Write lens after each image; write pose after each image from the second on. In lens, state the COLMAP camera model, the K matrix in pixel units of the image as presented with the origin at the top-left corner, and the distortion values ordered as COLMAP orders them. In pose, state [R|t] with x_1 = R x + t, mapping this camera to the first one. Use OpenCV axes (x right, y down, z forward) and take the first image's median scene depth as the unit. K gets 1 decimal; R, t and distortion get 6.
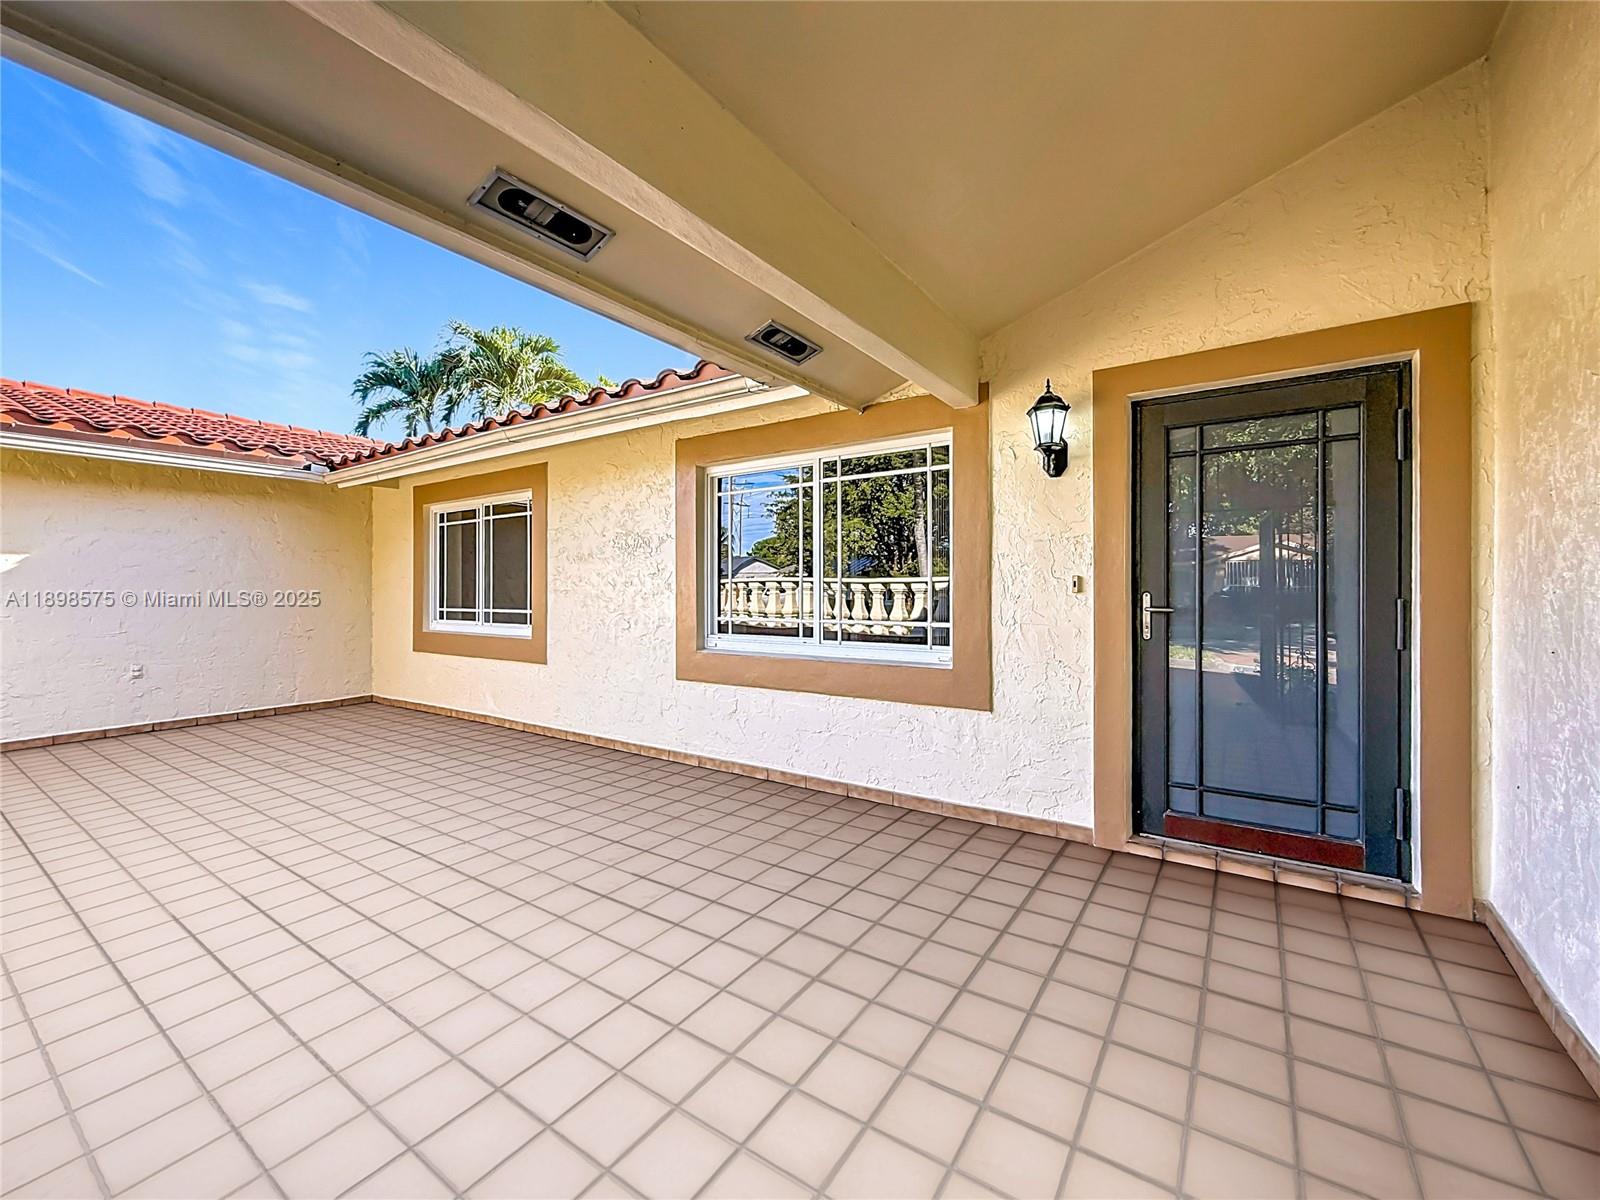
lens RADIAL K [[663.7, 0, 795.3], [0, 663.7, 592.6], [0, 0, 1]] dist [-0.000751, 0.000087]
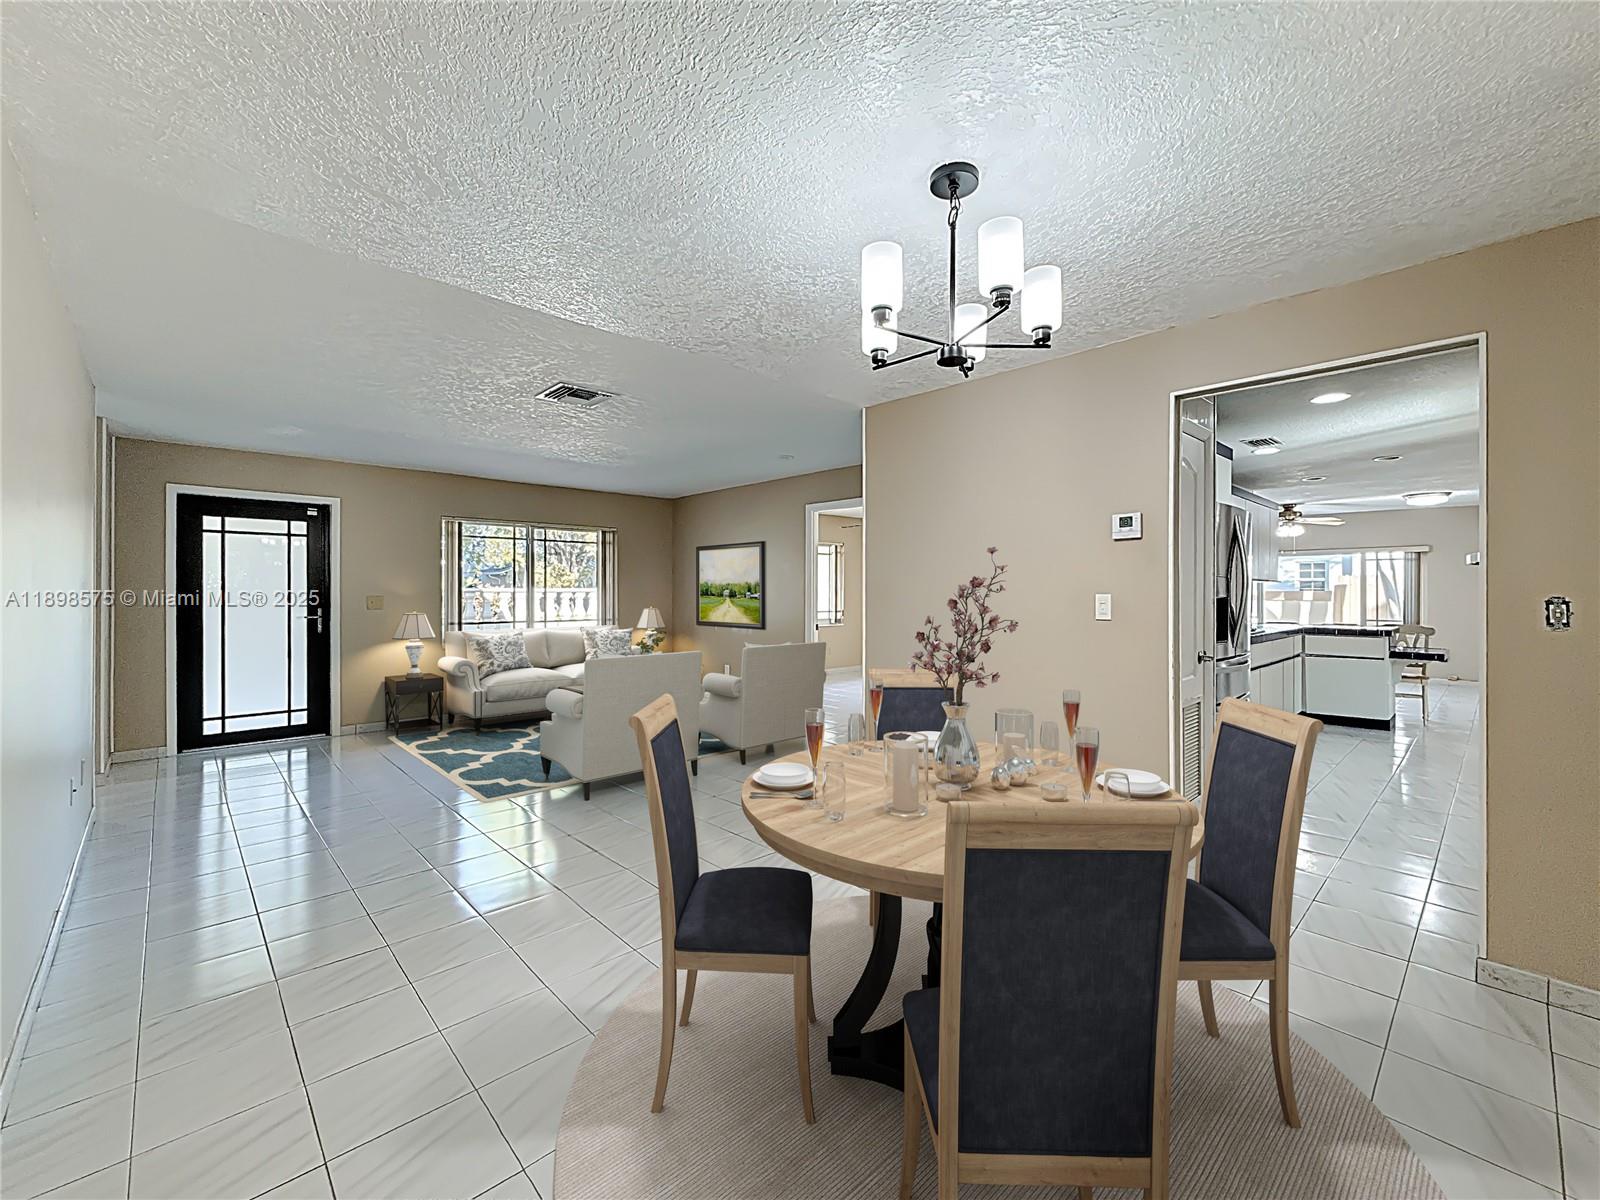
lens RADIAL K [[663.7, 0, 799.6], [0, 663.7, 599.3], [0, 0, 1]] dist [-0.000751, 0.000087]
pose [[0.206811, 0.000760, 0.978381, -0.839023], [0.002705, 0.999995, -0.001348, -0.020883], [-0.978377, 0.002925, 0.206808, -0.920335]]
